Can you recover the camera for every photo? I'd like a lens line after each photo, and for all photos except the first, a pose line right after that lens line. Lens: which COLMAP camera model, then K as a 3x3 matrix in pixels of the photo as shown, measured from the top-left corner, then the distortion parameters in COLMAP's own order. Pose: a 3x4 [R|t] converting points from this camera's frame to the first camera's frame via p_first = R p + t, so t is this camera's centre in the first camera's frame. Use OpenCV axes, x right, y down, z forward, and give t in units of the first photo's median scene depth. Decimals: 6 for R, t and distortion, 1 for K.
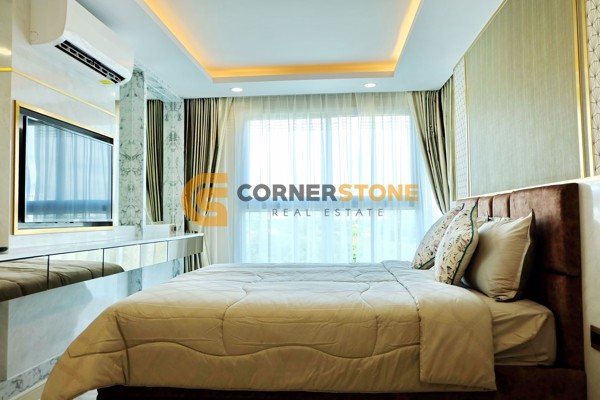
lens RADIAL K [[481.3, 0, 300.0], [0, 481.3, 200.0], [0, 0, 1]] dist [-0.017838, 0.008836]
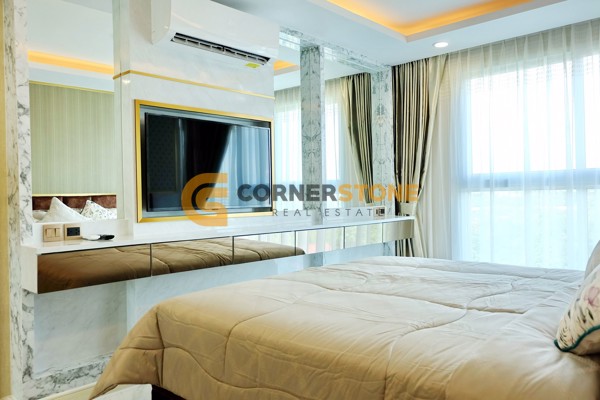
lens RADIAL K [[481.3, 0, 300.0], [0, 481.3, 200.0], [0, 0, 1]] dist [-0.017838, 0.008836]
pose [[0.780580, 0.001999, -0.625052, 0.187830], [0.034067, 0.998372, 0.045737, -0.008458], [0.624126, -0.056995, 0.779242, 0.184012]]
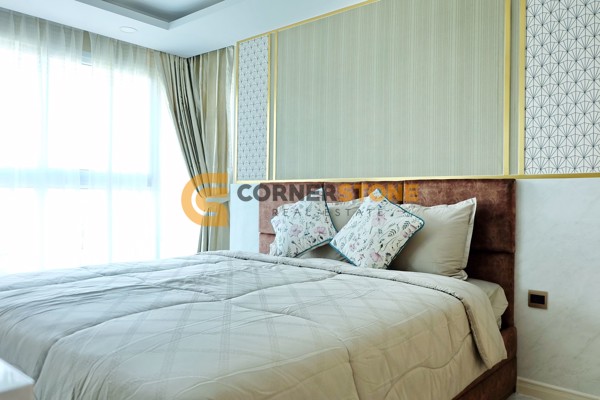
lens RADIAL K [[481.3, 0, 300.0], [0, 481.3, 200.0], [0, 0, 1]] dist [-0.017838, 0.008836]
pose [[0.580958, 0.011080, 0.813858, -0.306333], [-0.047308, 0.998677, 0.020173, 0.008302], [-0.812558, -0.050222, 0.580713, 0.286998]]
